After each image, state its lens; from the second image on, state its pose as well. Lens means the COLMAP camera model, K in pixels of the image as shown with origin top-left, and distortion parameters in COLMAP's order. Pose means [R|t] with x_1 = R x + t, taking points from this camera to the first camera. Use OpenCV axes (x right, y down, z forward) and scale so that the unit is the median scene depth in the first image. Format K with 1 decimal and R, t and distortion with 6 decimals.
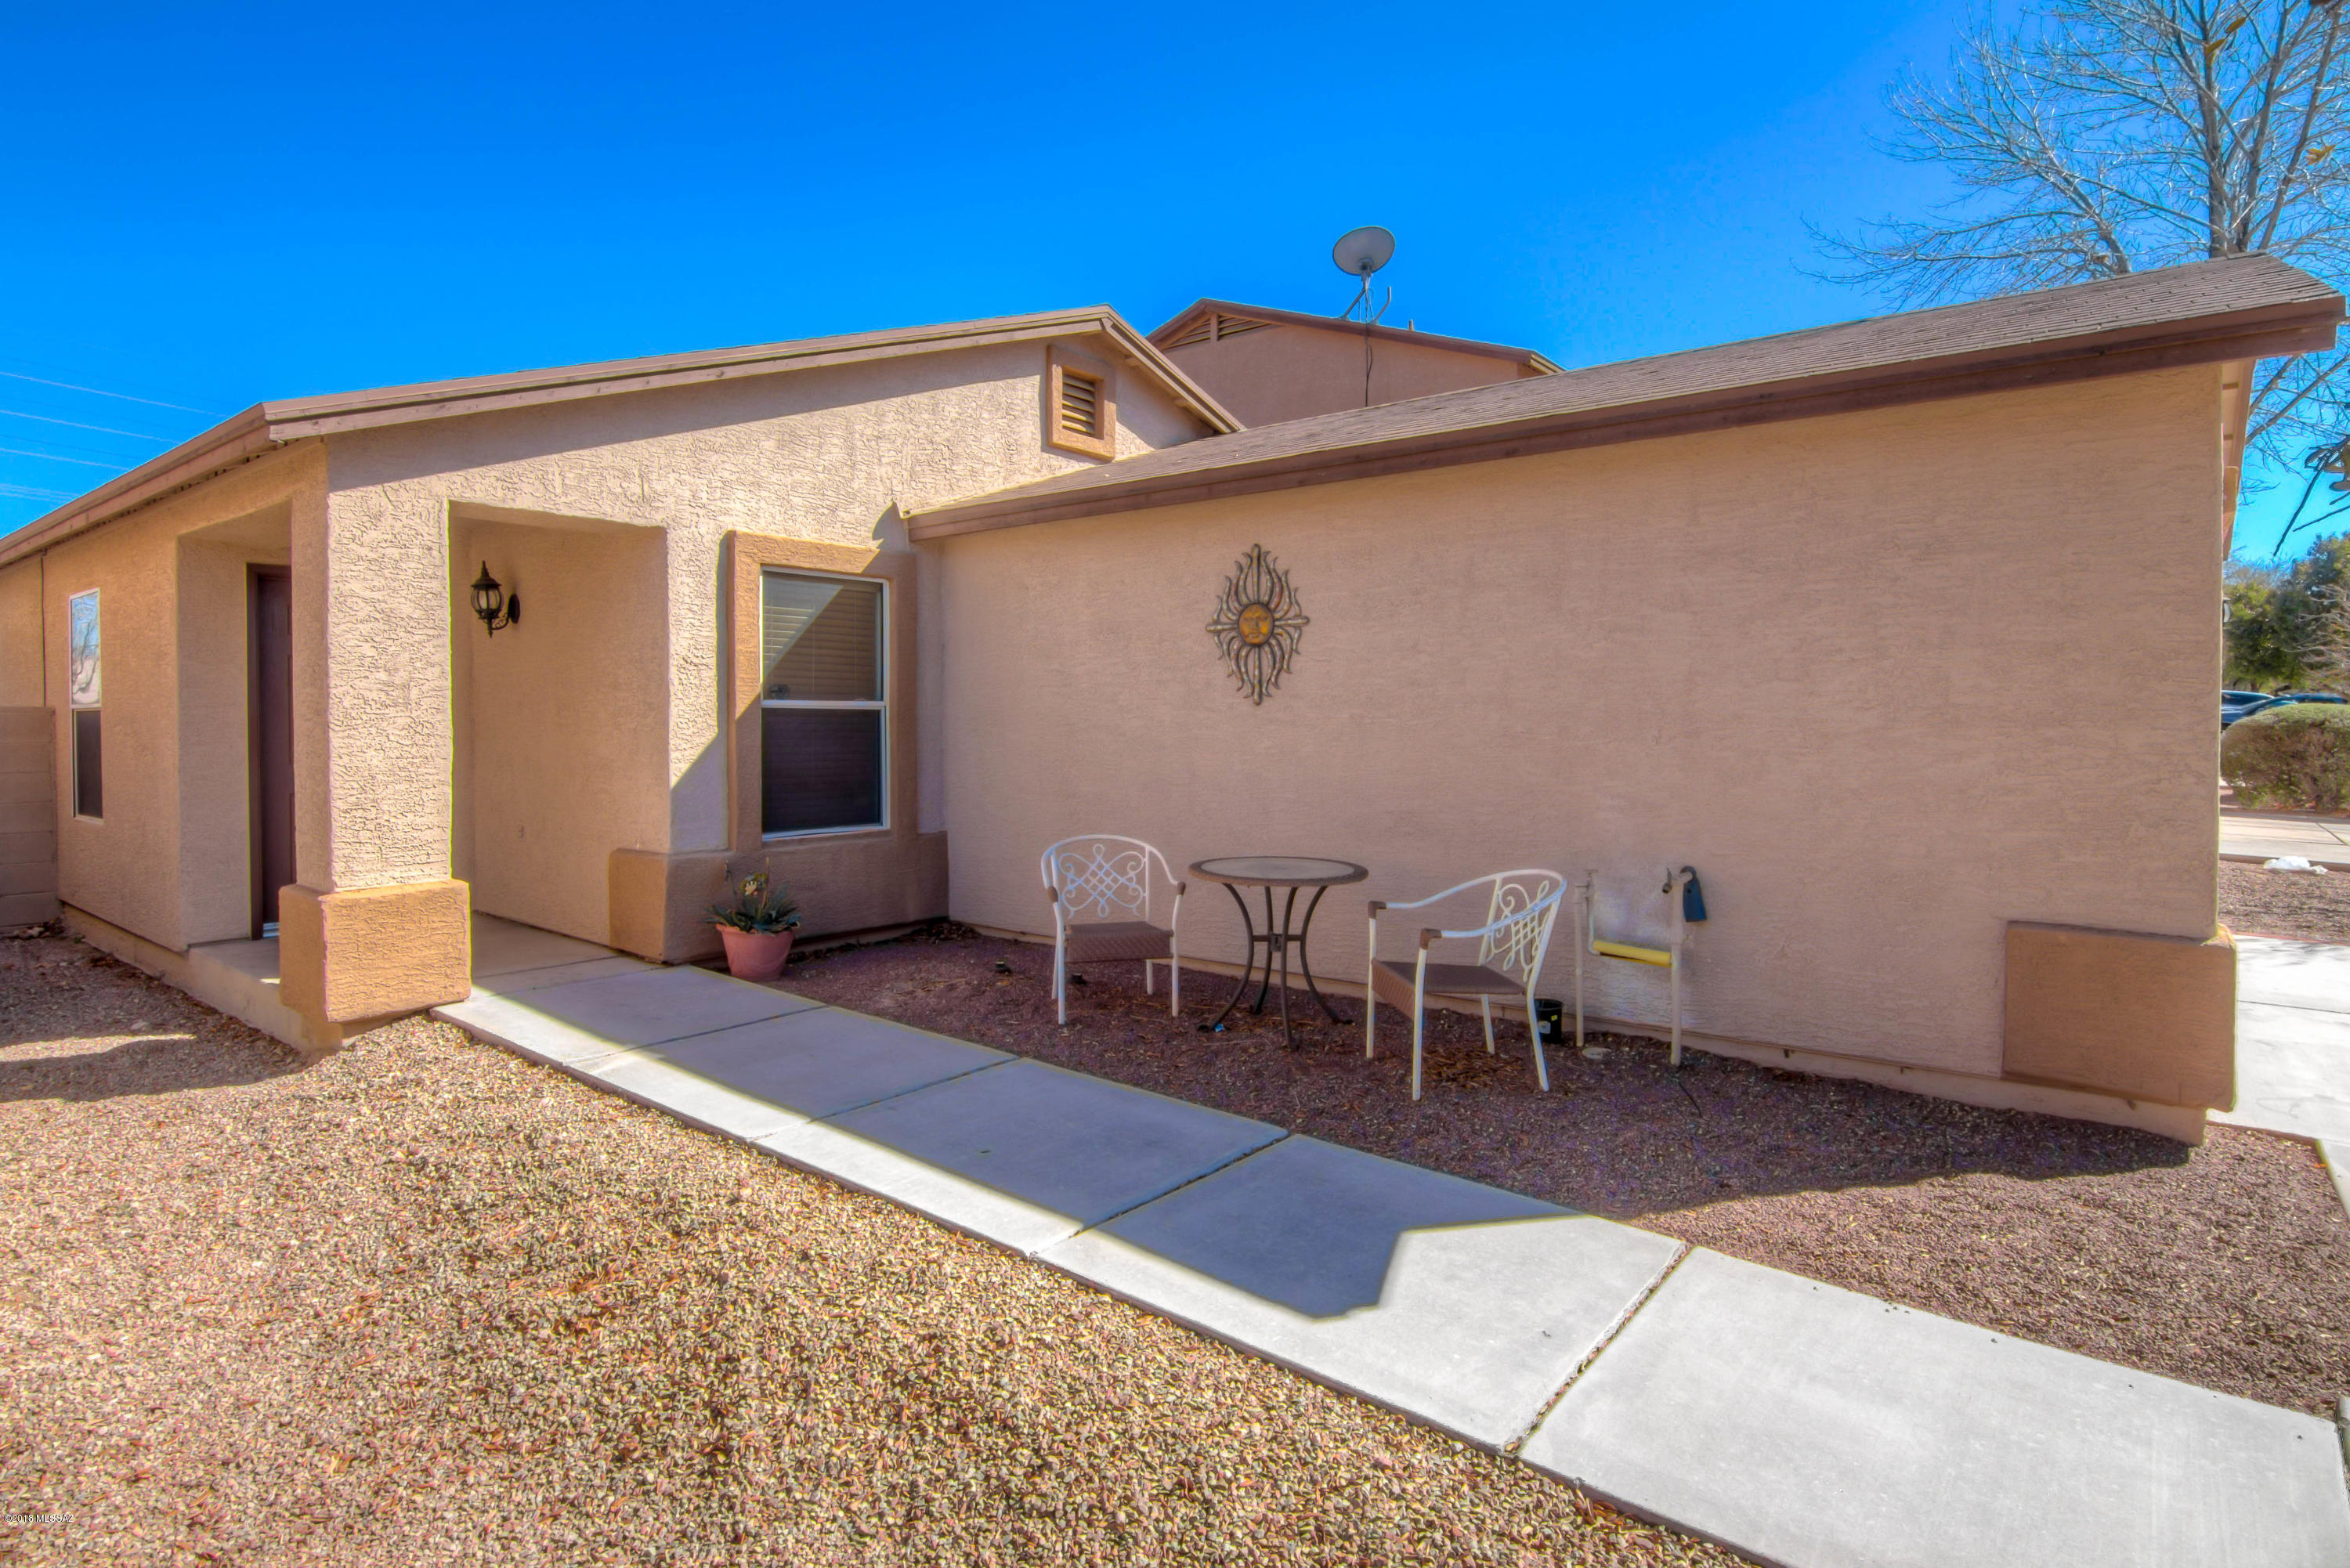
lens RADIAL K [[1251.8, 0, 1171.1], [0, 1251.8, 717.3], [0, 0, 1]] dist [0.000873, -0.000202]
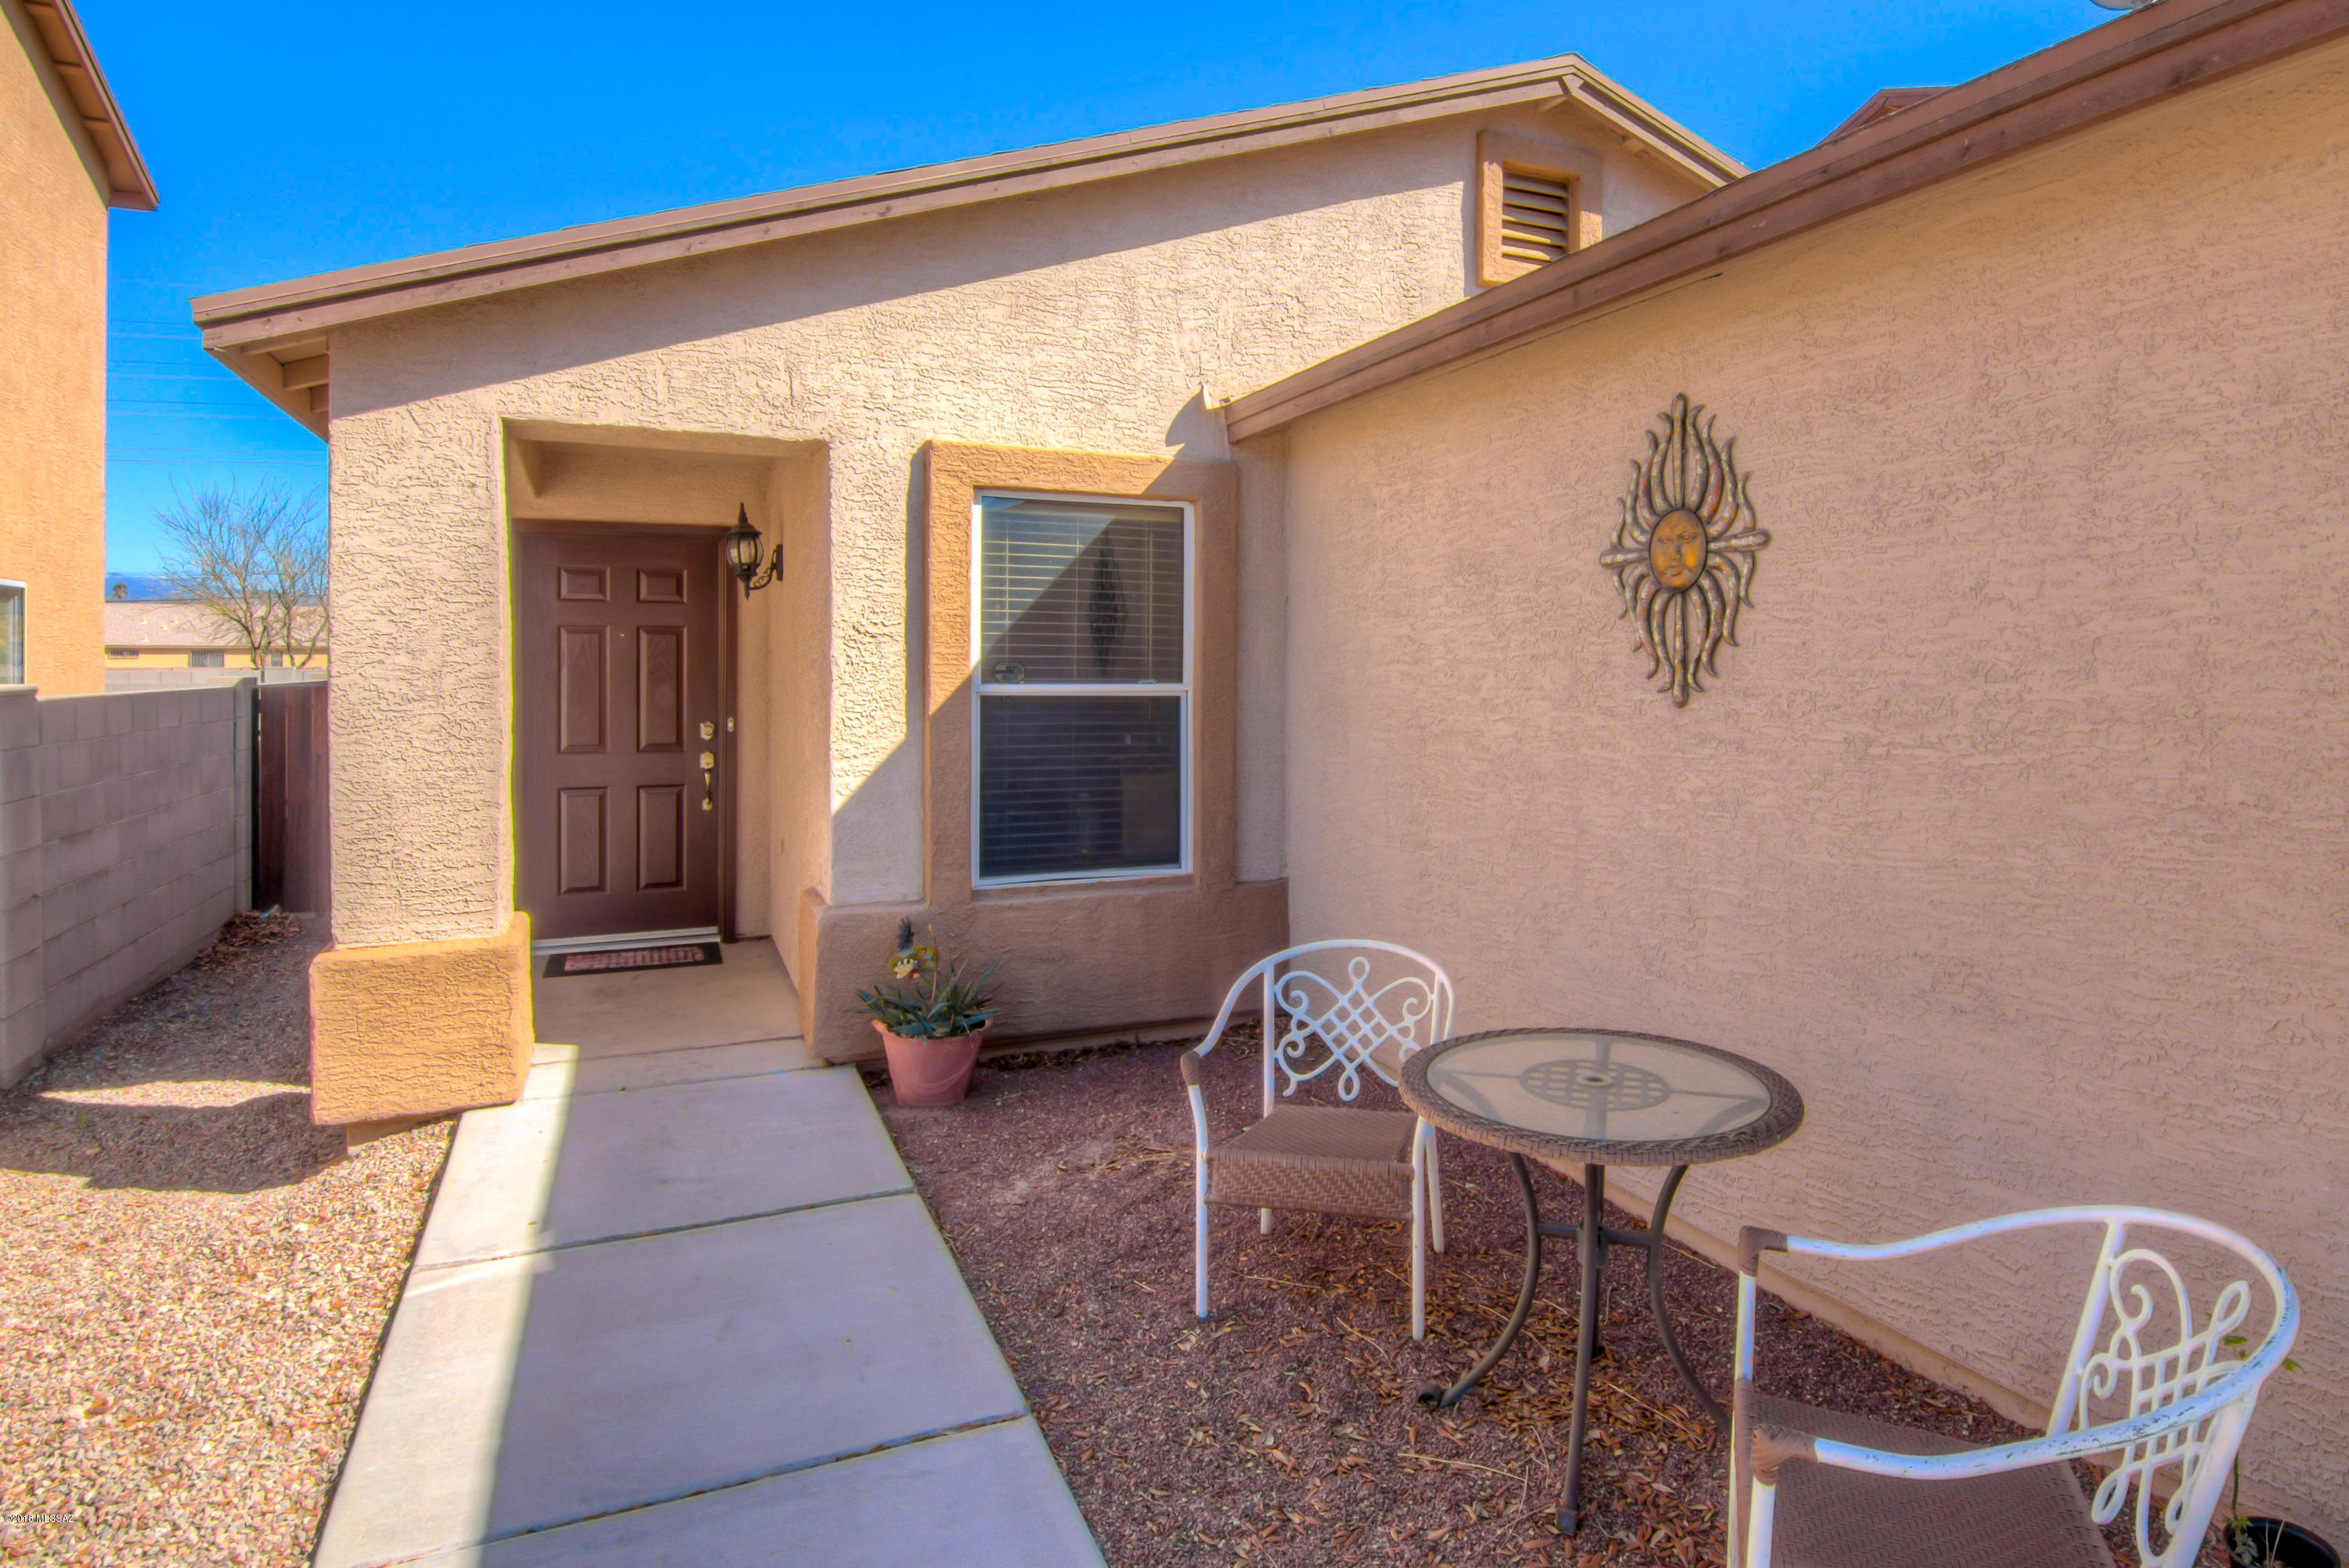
lens RADIAL K [[1492.1, 0, 1175.5], [0, 1492.1, 683.9], [0, 0, 1]] dist [-0.005479, -0.003978]
pose [[0.901599, 0.004506, -0.432549, 0.137930], [-0.002521, 0.999984, 0.005162, -0.020500], [0.432565, -0.003563, 0.901596, 0.335938]]
